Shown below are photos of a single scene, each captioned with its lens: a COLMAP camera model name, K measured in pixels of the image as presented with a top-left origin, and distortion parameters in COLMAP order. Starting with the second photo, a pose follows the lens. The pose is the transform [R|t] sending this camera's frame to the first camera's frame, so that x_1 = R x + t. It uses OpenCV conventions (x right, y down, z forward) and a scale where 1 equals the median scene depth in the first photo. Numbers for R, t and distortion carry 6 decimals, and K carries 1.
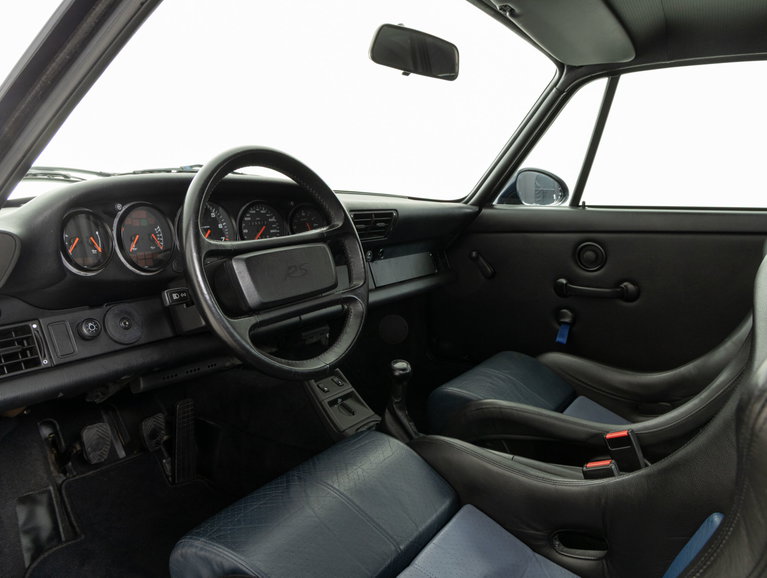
lens RADIAL K [[580.8, 0, 383.5], [0, 580.8, 289.0], [0, 0, 1]] dist [-0.007962, -0.002806]
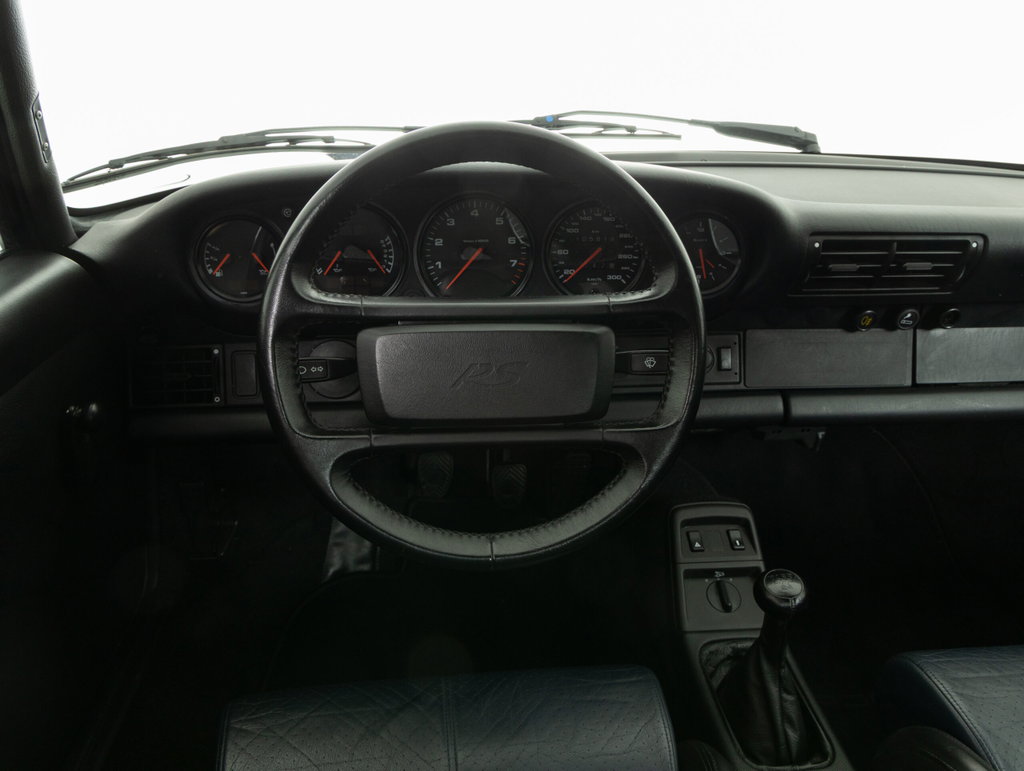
lens RADIAL K [[775.4, 0, 512.0], [0, 775.4, 385.5], [0, 0, 1]] dist [-0.007962, -0.002806]
pose [[0.636970, 0.316664, -0.702846, 0.277943], [-0.140691, 0.944176, 0.297890, -0.180107], [0.757942, -0.090863, 0.645963, 0.428530]]
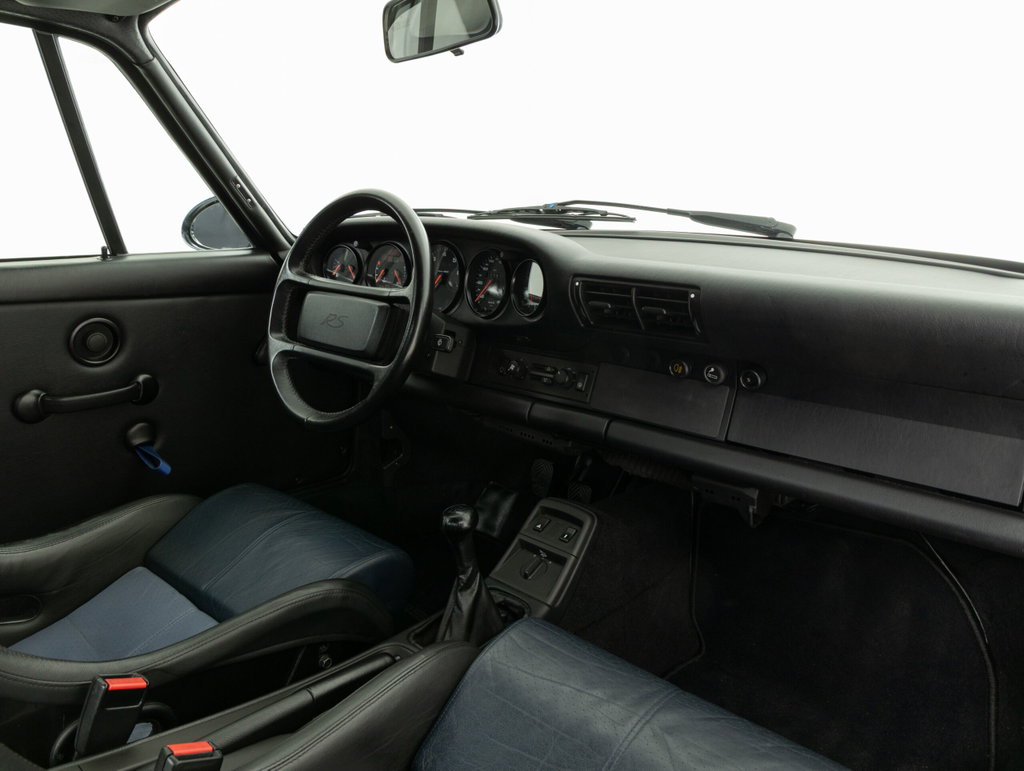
lens RADIAL K [[775.4, 0, 512.0], [0, 775.4, 385.5], [0, 0, 1]] dist [-0.007962, -0.002806]
pose [[-0.163017, 0.223098, -0.961069, 0.808012], [-0.169059, 0.953376, 0.249988, -0.228821], [0.972031, 0.203230, -0.117700, 1.114554]]
